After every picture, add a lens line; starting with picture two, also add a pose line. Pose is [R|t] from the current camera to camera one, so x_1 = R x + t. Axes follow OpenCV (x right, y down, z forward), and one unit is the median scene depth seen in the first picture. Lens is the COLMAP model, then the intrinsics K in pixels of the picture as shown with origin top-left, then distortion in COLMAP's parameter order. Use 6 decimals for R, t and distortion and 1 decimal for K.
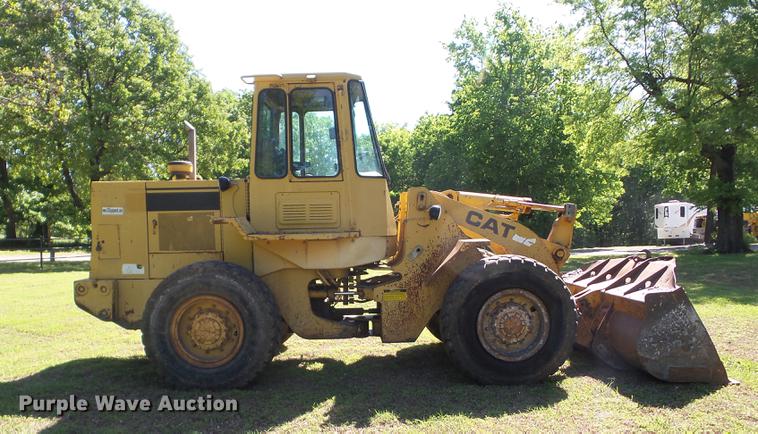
lens RADIAL K [[545.5, 0, 377.2], [0, 545.5, 215.6], [0, 0, 1]] dist [0.000402, 0.000268]
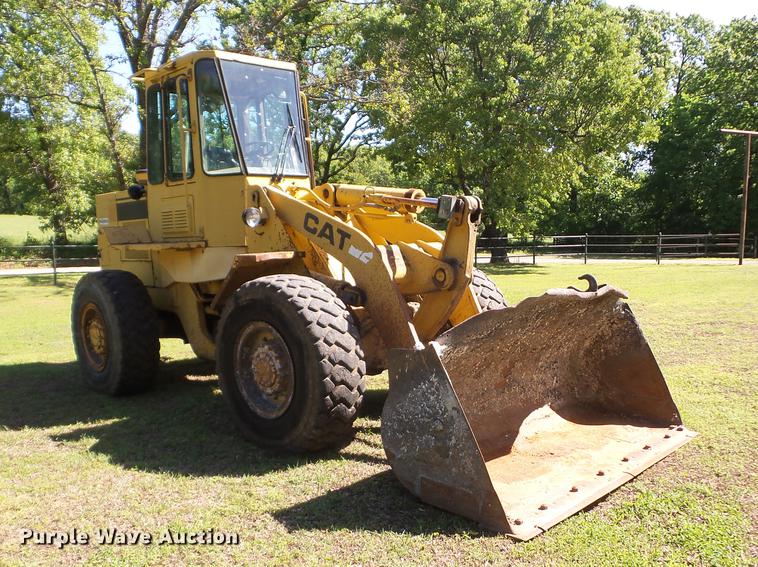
lens RADIAL K [[689.6, 0, 380.2], [0, 689.6, 289.2], [0, 0, 1]] dist [0.022809, 0.003690]
pose [[0.698488, 0.051953, -0.713733, 0.936415], [0.034709, 0.993728, 0.106302, -0.001840], [0.714780, -0.099024, 0.692304, 0.437310]]
